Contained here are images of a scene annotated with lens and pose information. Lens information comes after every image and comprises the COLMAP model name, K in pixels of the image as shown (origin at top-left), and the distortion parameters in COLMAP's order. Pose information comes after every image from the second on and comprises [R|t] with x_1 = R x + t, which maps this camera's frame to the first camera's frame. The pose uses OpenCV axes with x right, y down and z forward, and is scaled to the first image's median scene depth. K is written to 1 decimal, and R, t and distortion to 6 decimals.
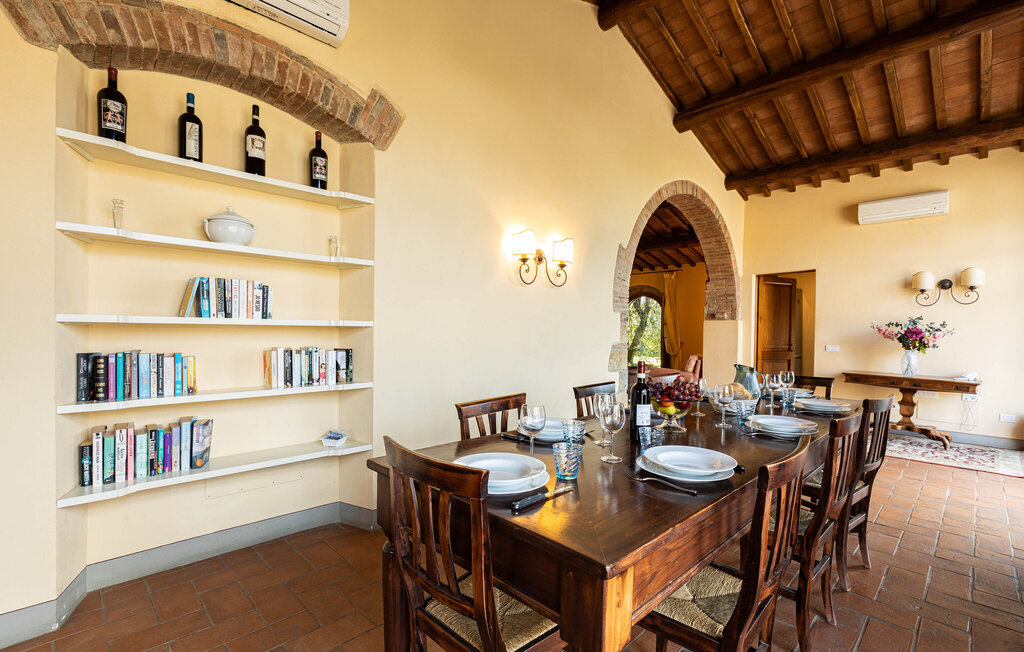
lens RADIAL K [[464.1, 0, 532.9], [0, 464.1, 335.5], [0, 0, 1]] dist [0.001913, -0.000294]
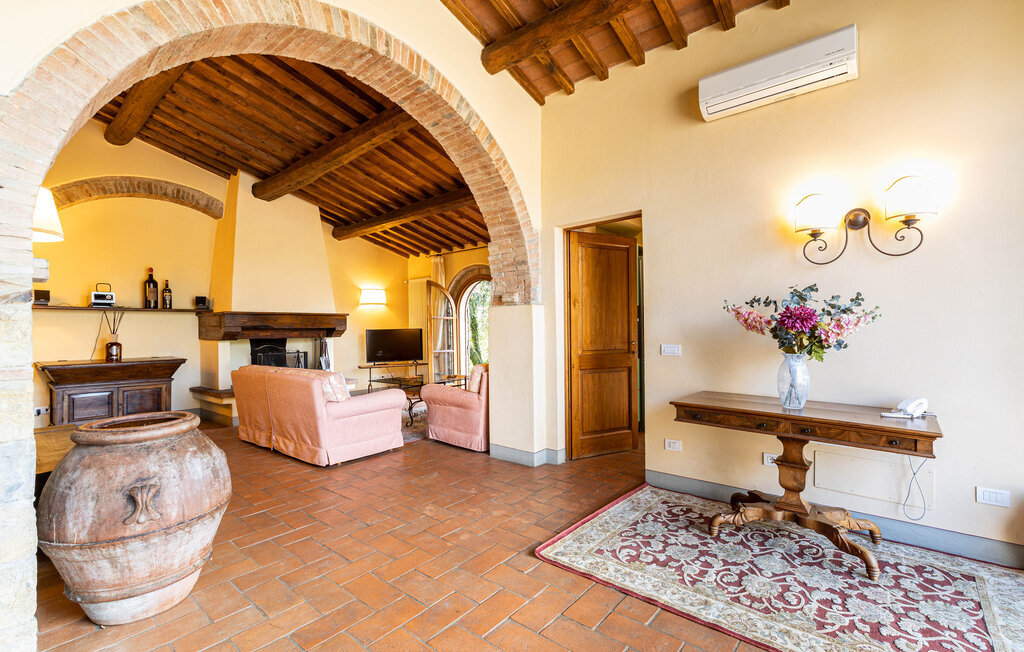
lens RADIAL K [[452.6, 0, 521.3], [0, 452.6, 324.3], [0, 0, 1]] dist [-0.000607, -0.000034]
pose [[0.996455, -0.022699, 0.081004, 0.487216], [0.024185, 0.999556, -0.017414, 0.002178], [-0.080573, 0.019311, 0.996562, 0.548205]]
